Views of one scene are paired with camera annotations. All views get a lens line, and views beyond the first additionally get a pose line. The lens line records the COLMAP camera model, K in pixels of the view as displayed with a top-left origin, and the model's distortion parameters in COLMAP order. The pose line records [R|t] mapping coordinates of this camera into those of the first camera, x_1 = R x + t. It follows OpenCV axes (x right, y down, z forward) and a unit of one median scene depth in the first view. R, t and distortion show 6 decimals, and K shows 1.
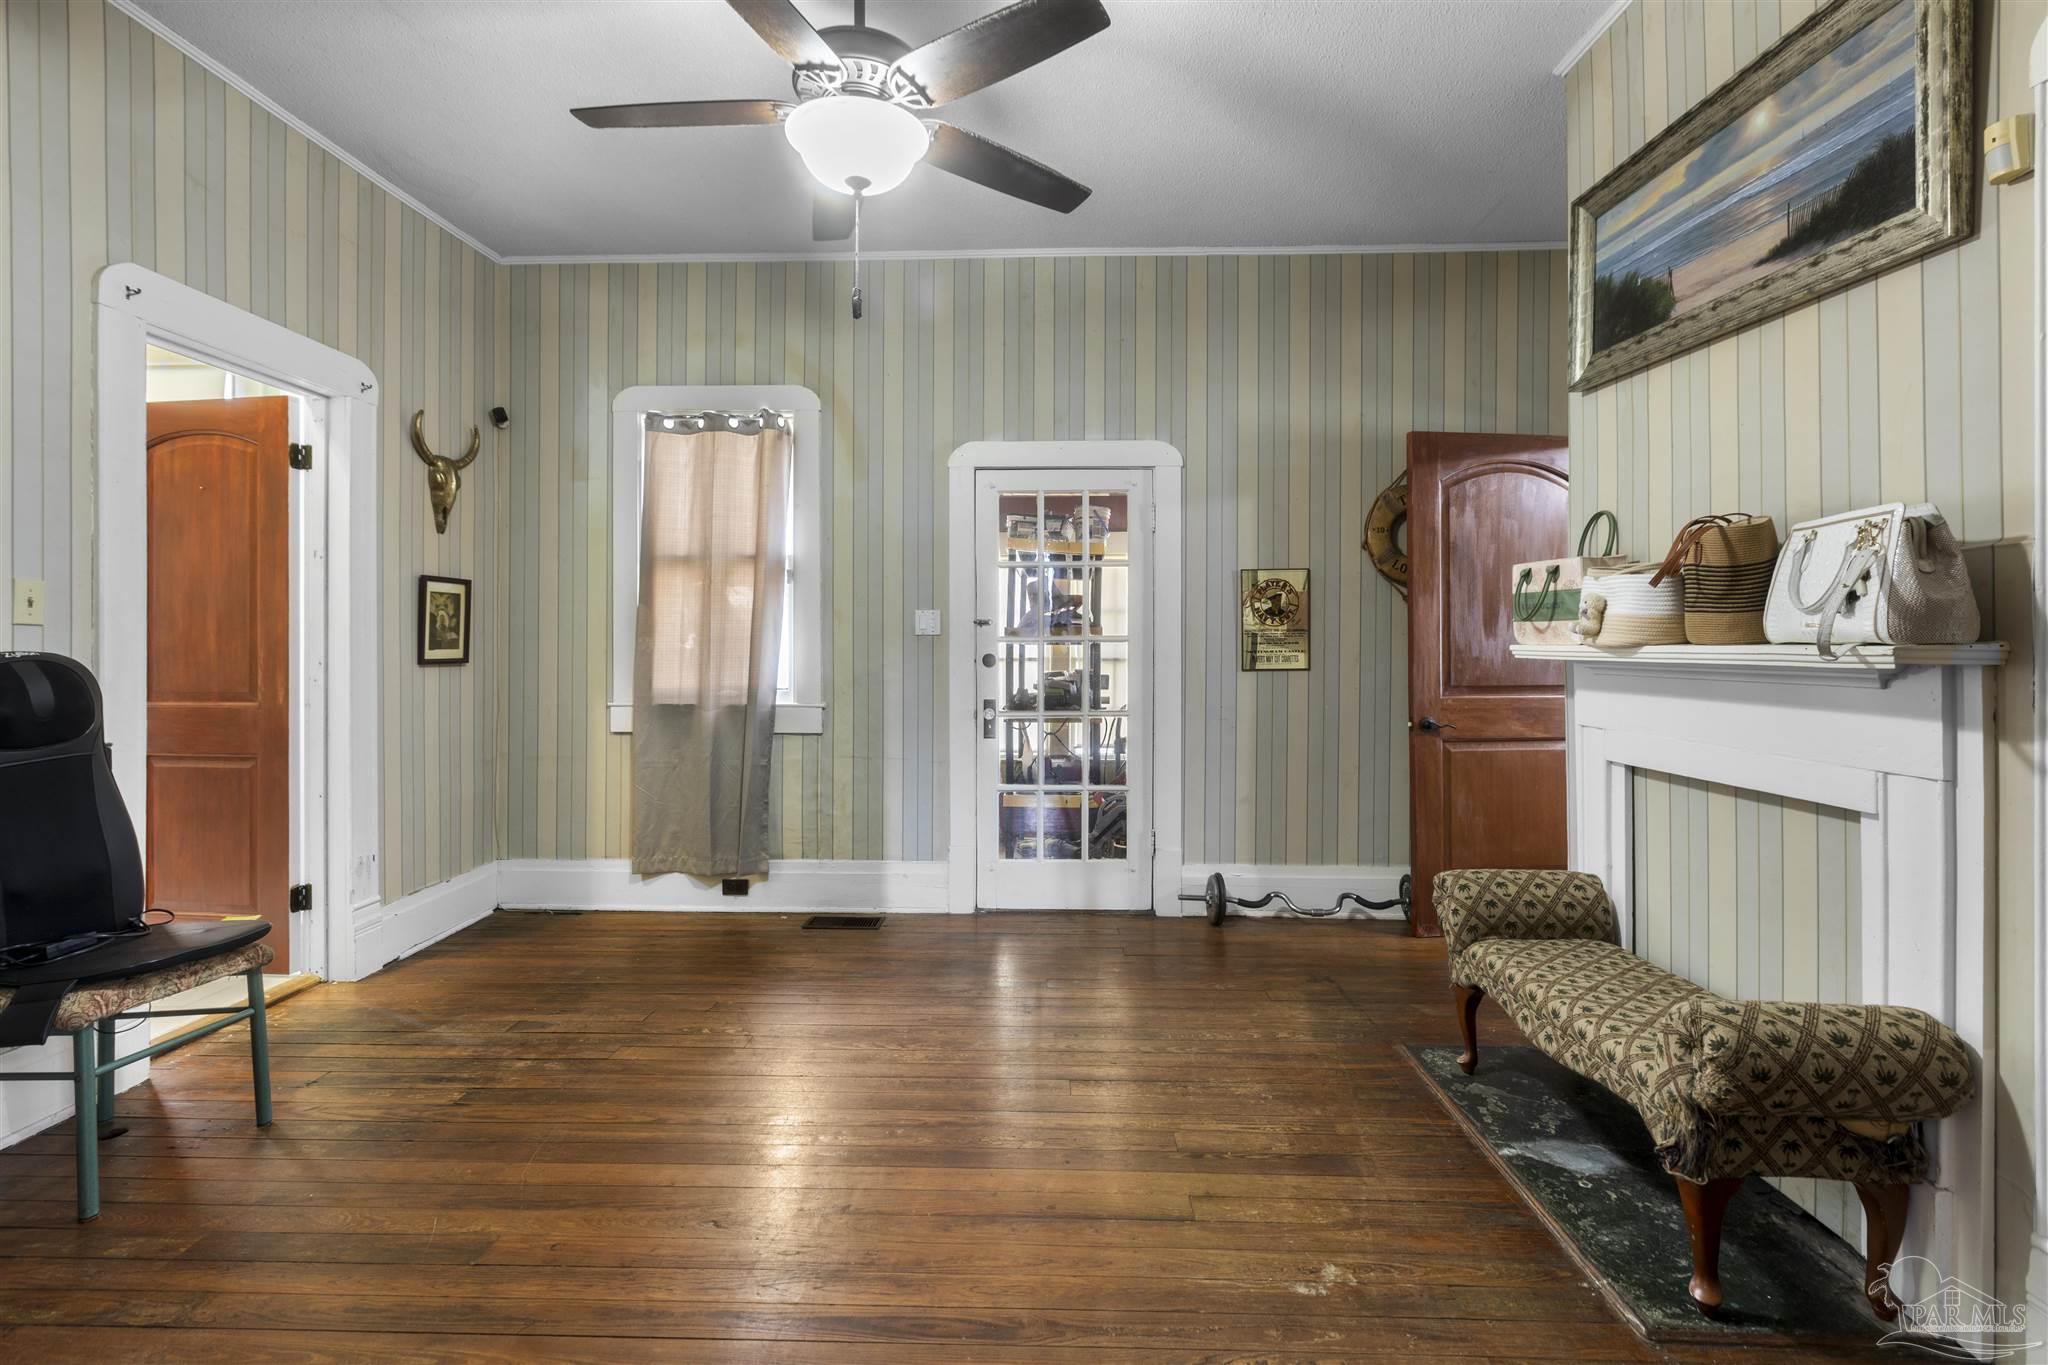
lens RADIAL K [[921.6, 0, 1018.5], [0, 921.6, 650.7], [0, 0, 1]] dist [0.003918, 0.000389]
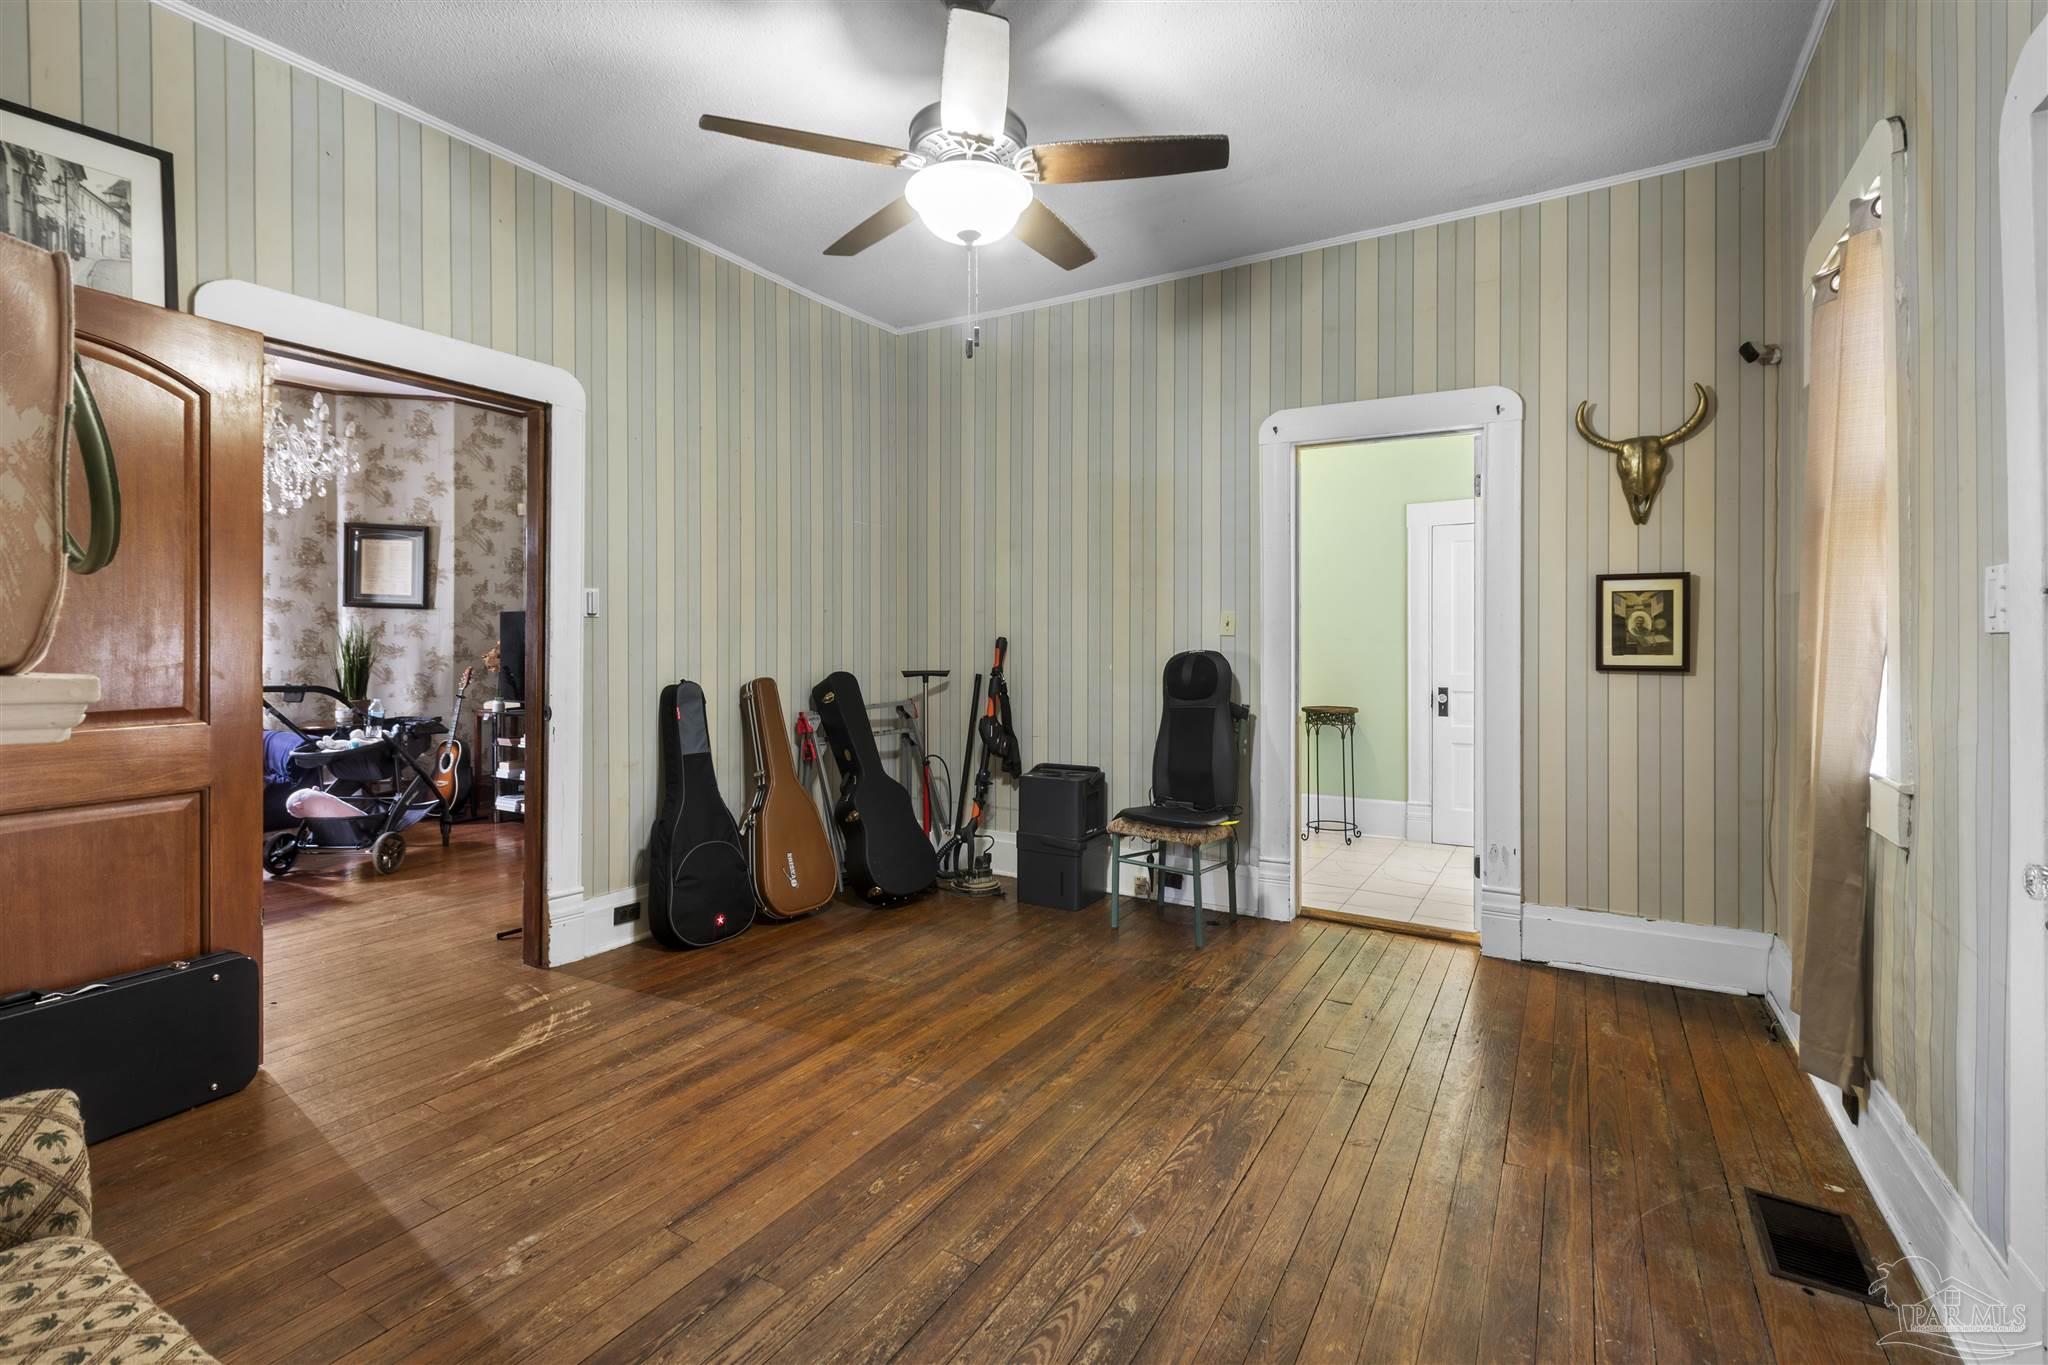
lens RADIAL K [[921.6, 0, 1018.5], [0, 921.6, 650.7], [0, 0, 1]] dist [0.003918, 0.000389]
pose [[-0.488769, 0.004328, -0.872403, 0.441125], [-0.006687, 0.999940, 0.008708, -0.009348], [0.872388, 0.010090, -0.488711, 0.916947]]
